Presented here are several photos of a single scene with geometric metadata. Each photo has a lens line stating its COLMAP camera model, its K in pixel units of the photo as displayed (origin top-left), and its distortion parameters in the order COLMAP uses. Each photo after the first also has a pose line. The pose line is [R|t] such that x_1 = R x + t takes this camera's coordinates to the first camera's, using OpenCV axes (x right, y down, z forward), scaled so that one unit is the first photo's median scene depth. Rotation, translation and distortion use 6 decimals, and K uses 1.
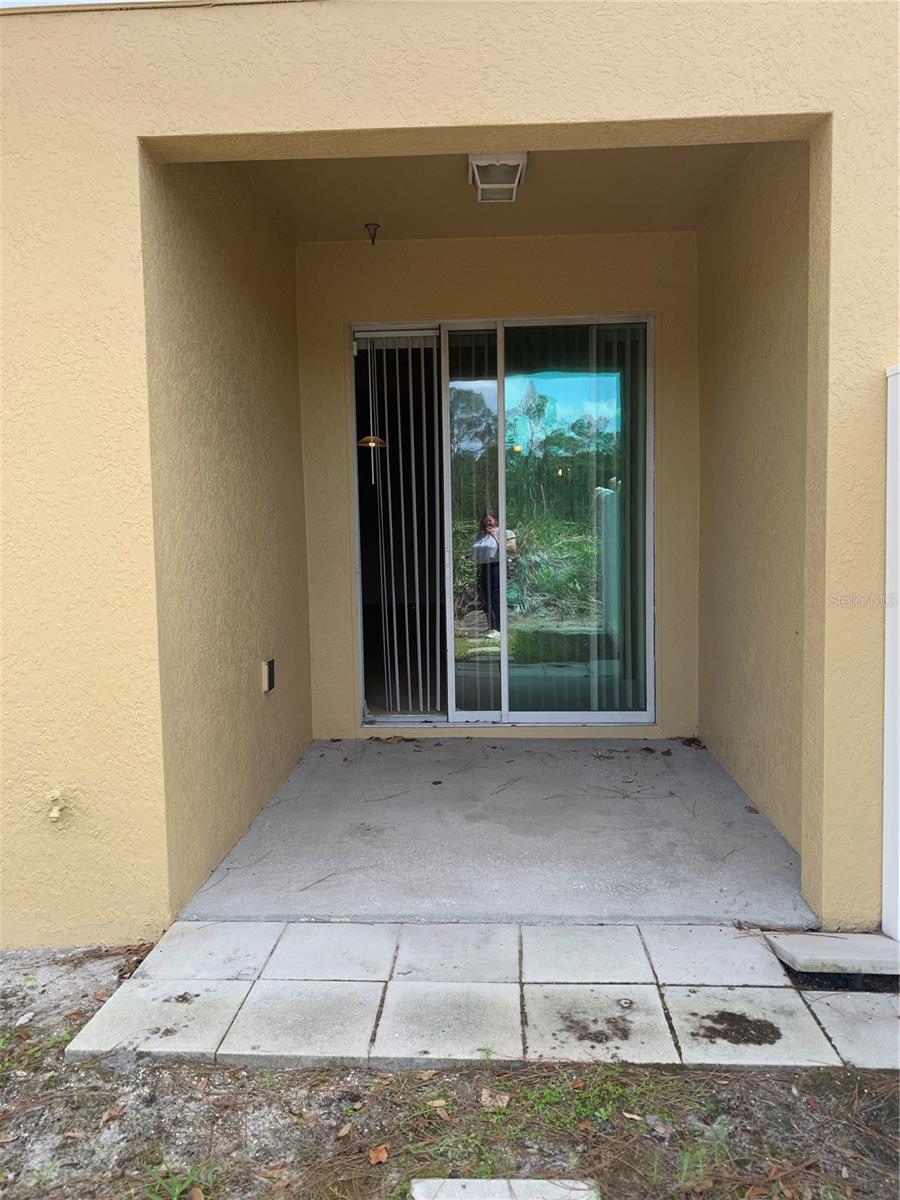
lens RADIAL K [[927.3, 0, 451.2], [0, 927.3, 592.8], [0, 0, 1]] dist [0.053671, -0.084679]
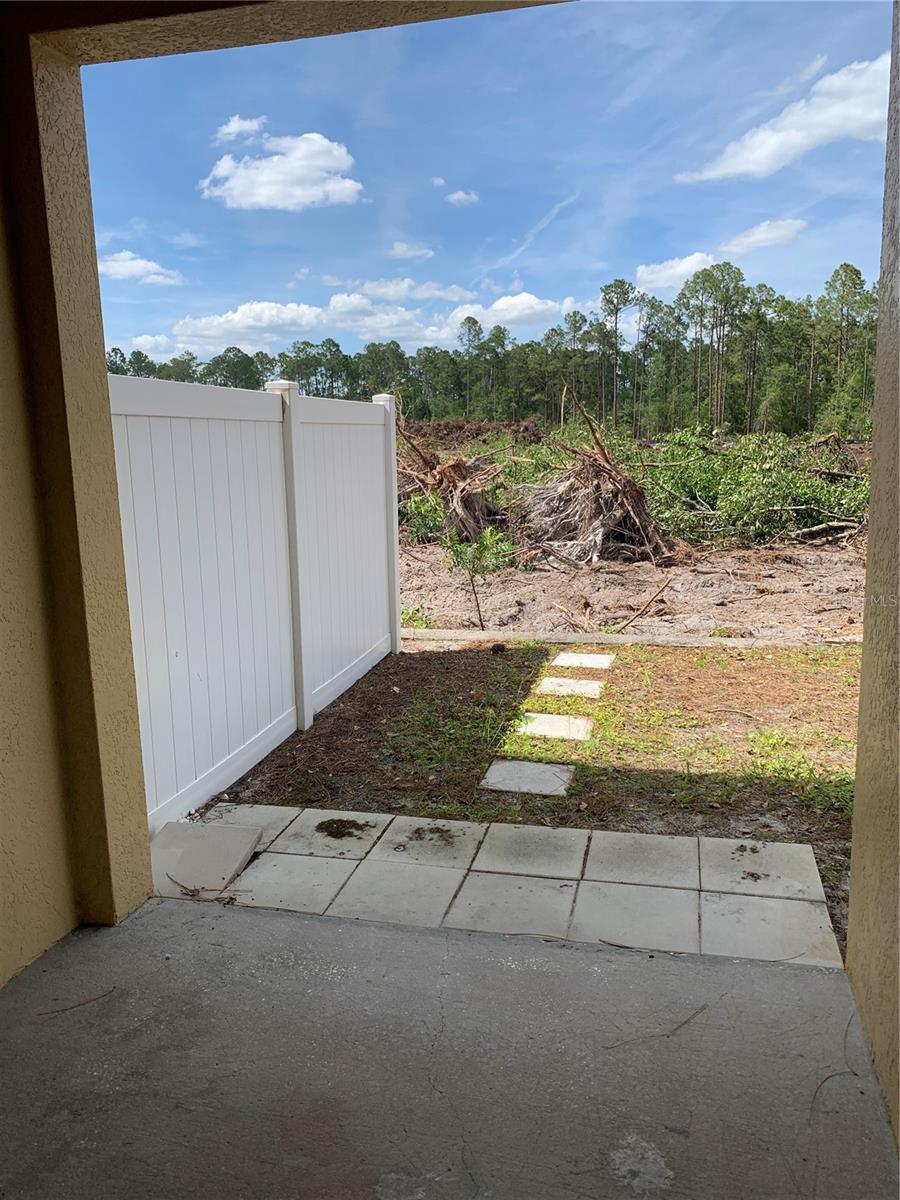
lens RADIAL K [[927.3, 0, 451.2], [0, 927.3, 592.8], [0, 0, 1]] dist [0.053671, -0.084679]
pose [[-0.981171, 0.009310, 0.192916, -0.148471], [0.056465, 0.969026, 0.240416, -0.234806], [-0.184703, 0.246783, -0.951306, 2.218743]]
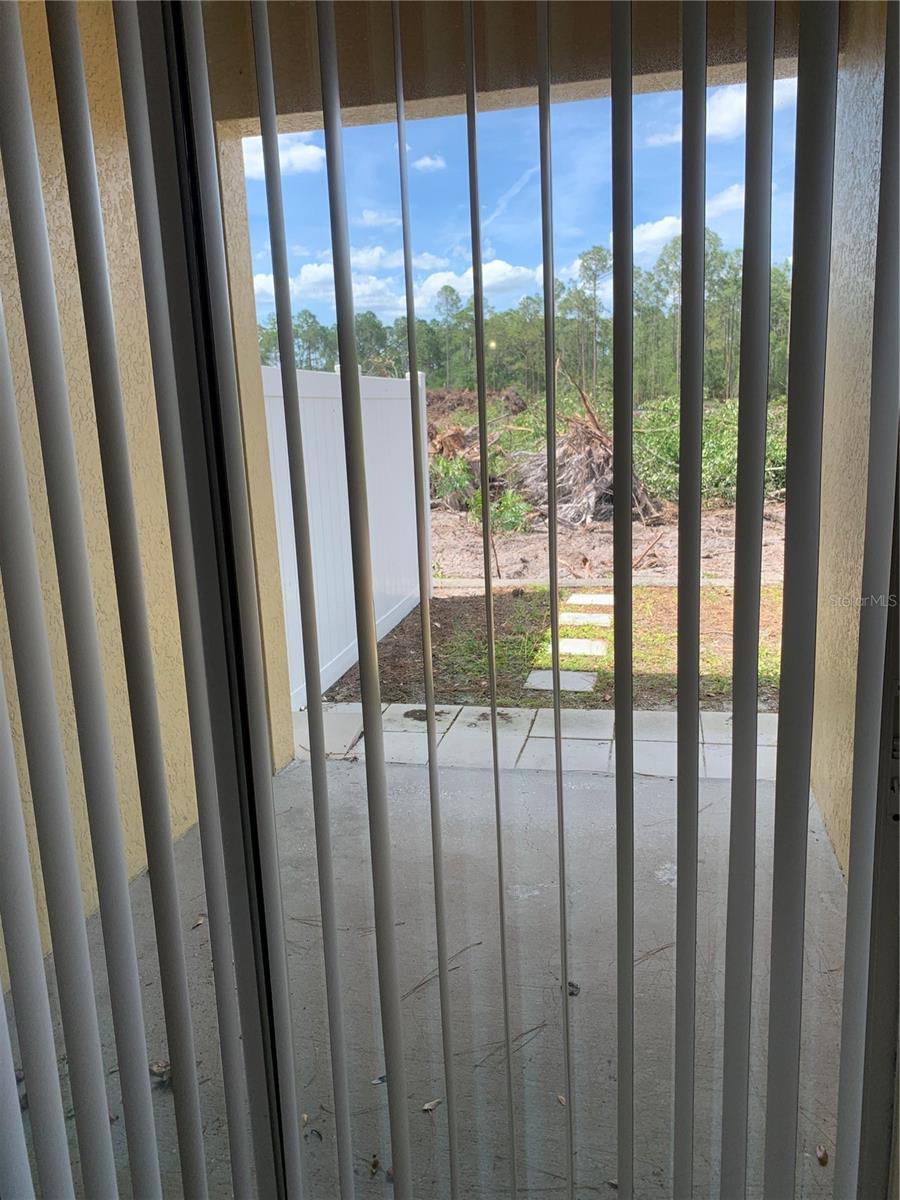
lens RADIAL K [[927.3, 0, 451.2], [0, 927.3, 592.8], [0, 0, 1]] dist [0.053671, -0.084679]
pose [[-0.984124, 0.024296, 0.175813, -0.087727], [0.072112, 0.959873, 0.271005, -0.279364], [-0.162174, 0.279380, -0.946386, 2.650324]]
